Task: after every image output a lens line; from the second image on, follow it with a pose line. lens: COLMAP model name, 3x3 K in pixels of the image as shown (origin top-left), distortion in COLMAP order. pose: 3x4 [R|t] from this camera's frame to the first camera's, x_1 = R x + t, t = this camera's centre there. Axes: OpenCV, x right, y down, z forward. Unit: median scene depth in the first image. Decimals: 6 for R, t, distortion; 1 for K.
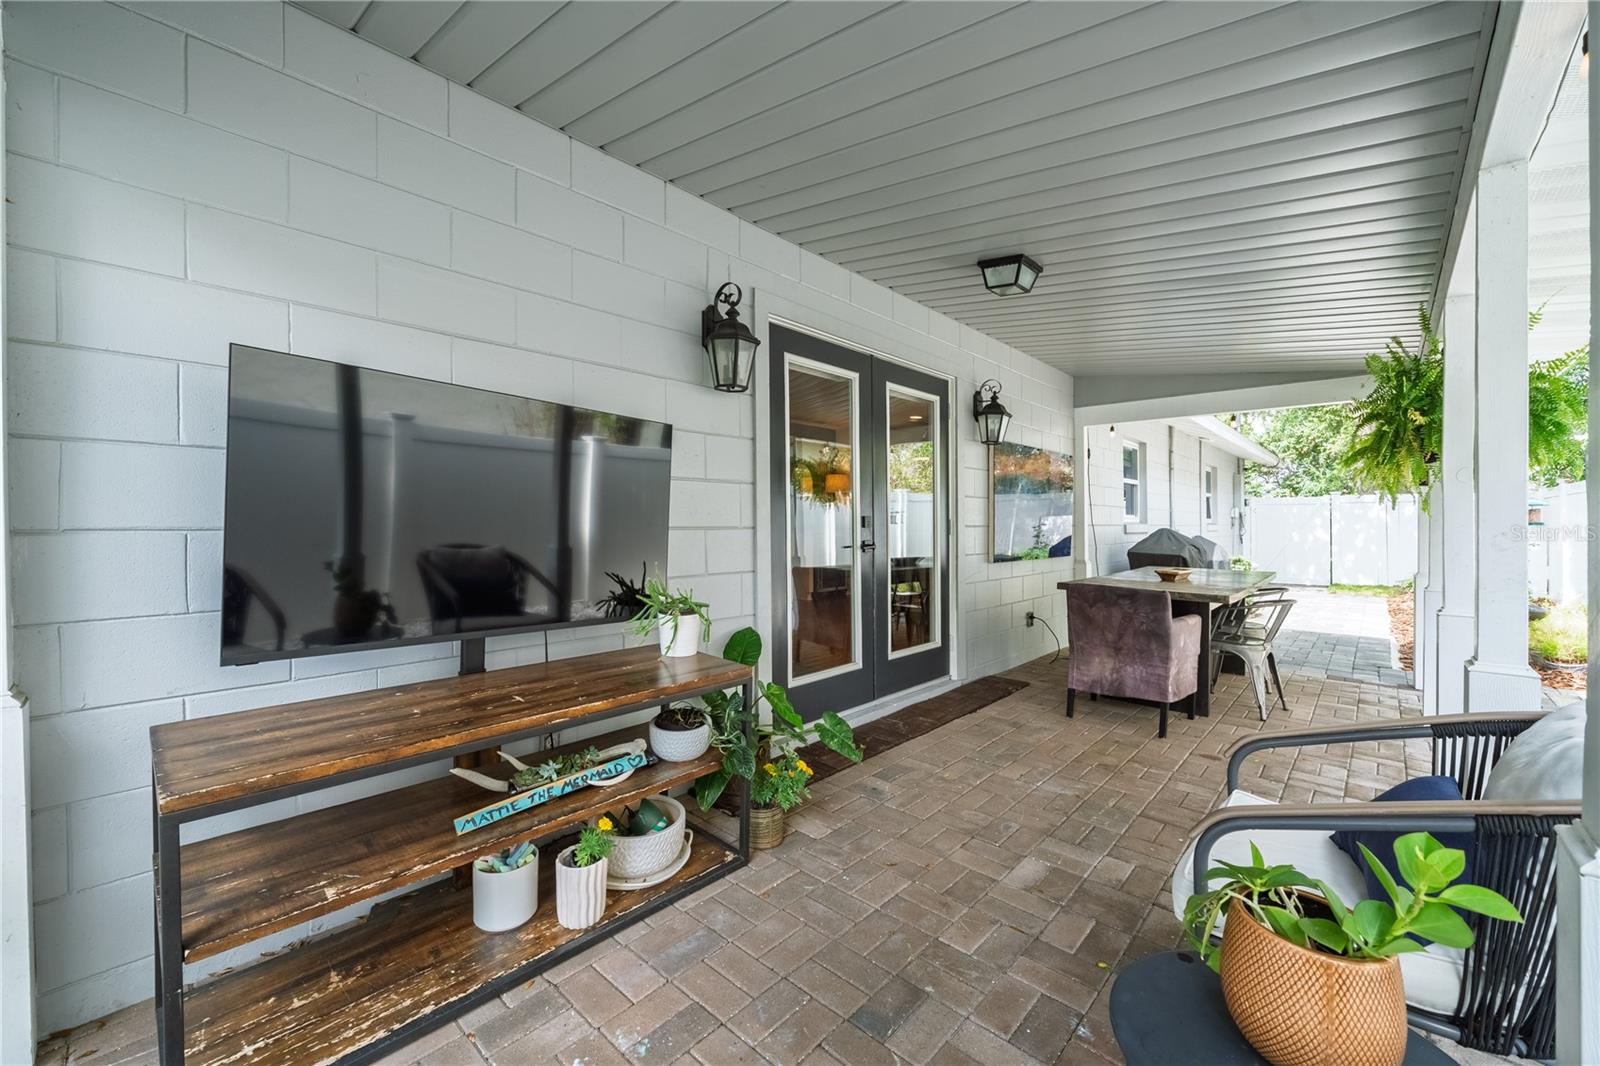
lens RADIAL K [[631.4, 0, 800.0], [0, 631.4, 533.0], [0, 0, 1]] dist [0.001336, 0.000033]
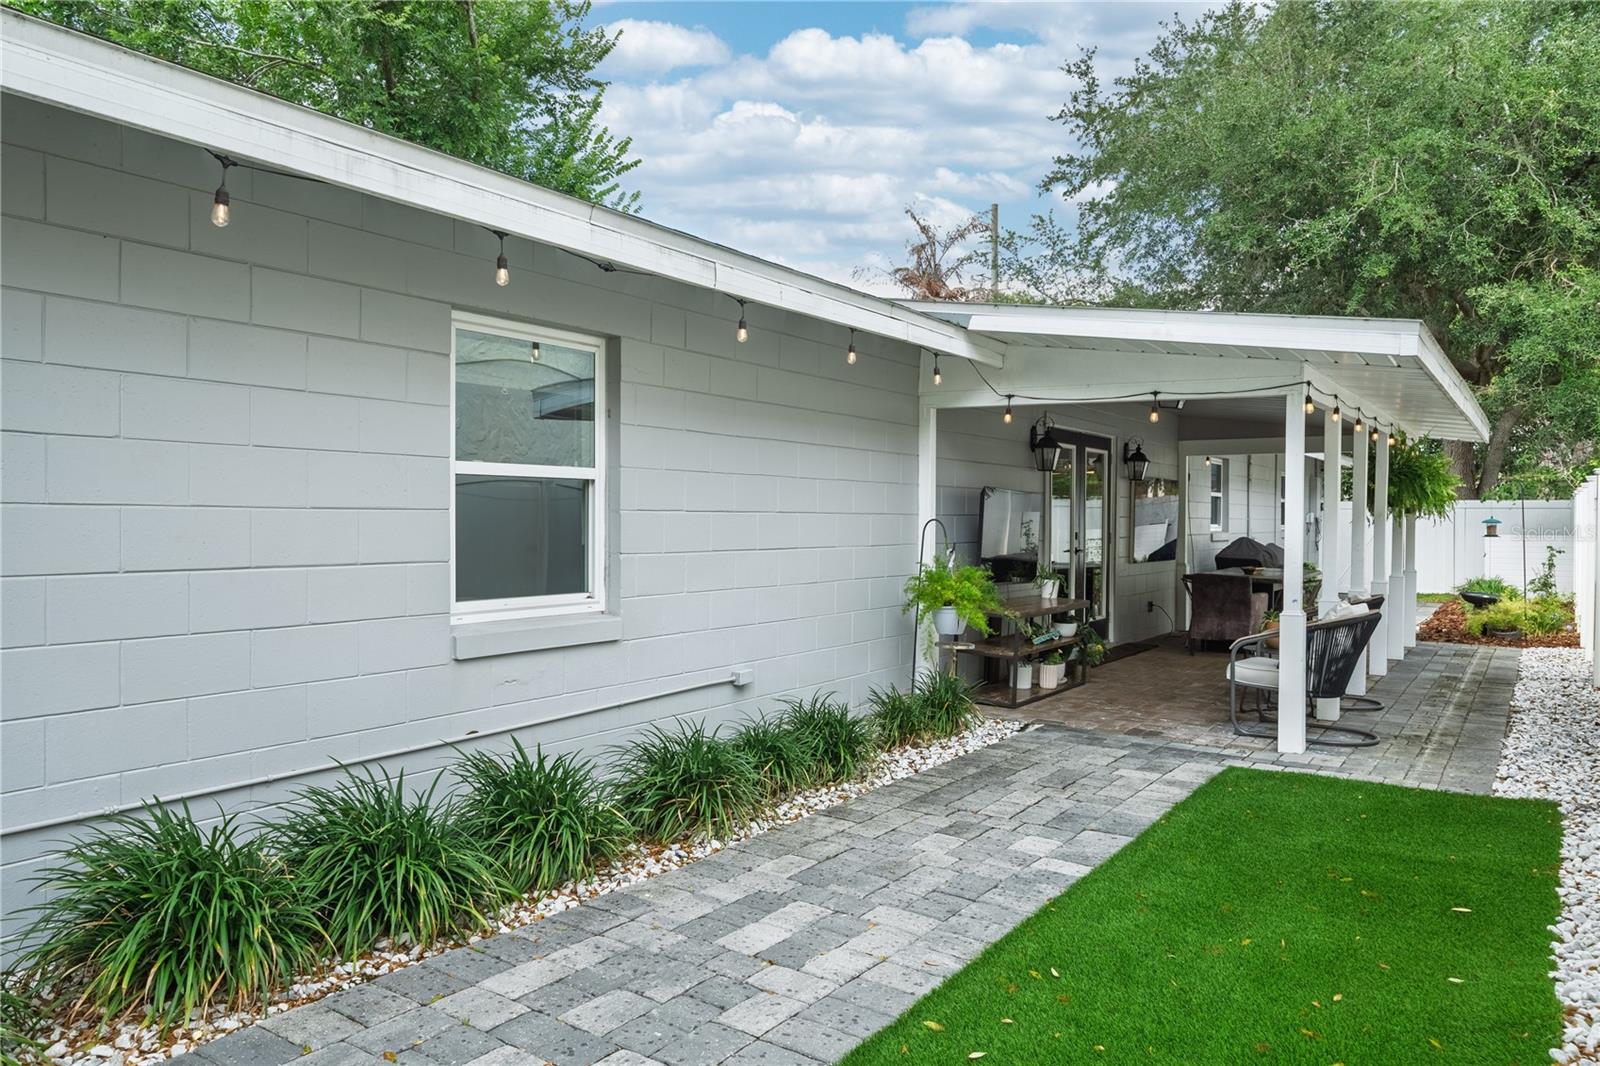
lens RADIAL K [[1067.7, 0, 800.0], [0, 1067.7, 533.0], [0, 0, 1]] dist [0.003423, 0.001692]
pose [[0.990340, 0.007695, 0.138445, -0.831630], [-0.008065, 0.999965, 0.002116, -0.019700], [-0.138424, -0.003212, 0.990368, -1.376110]]
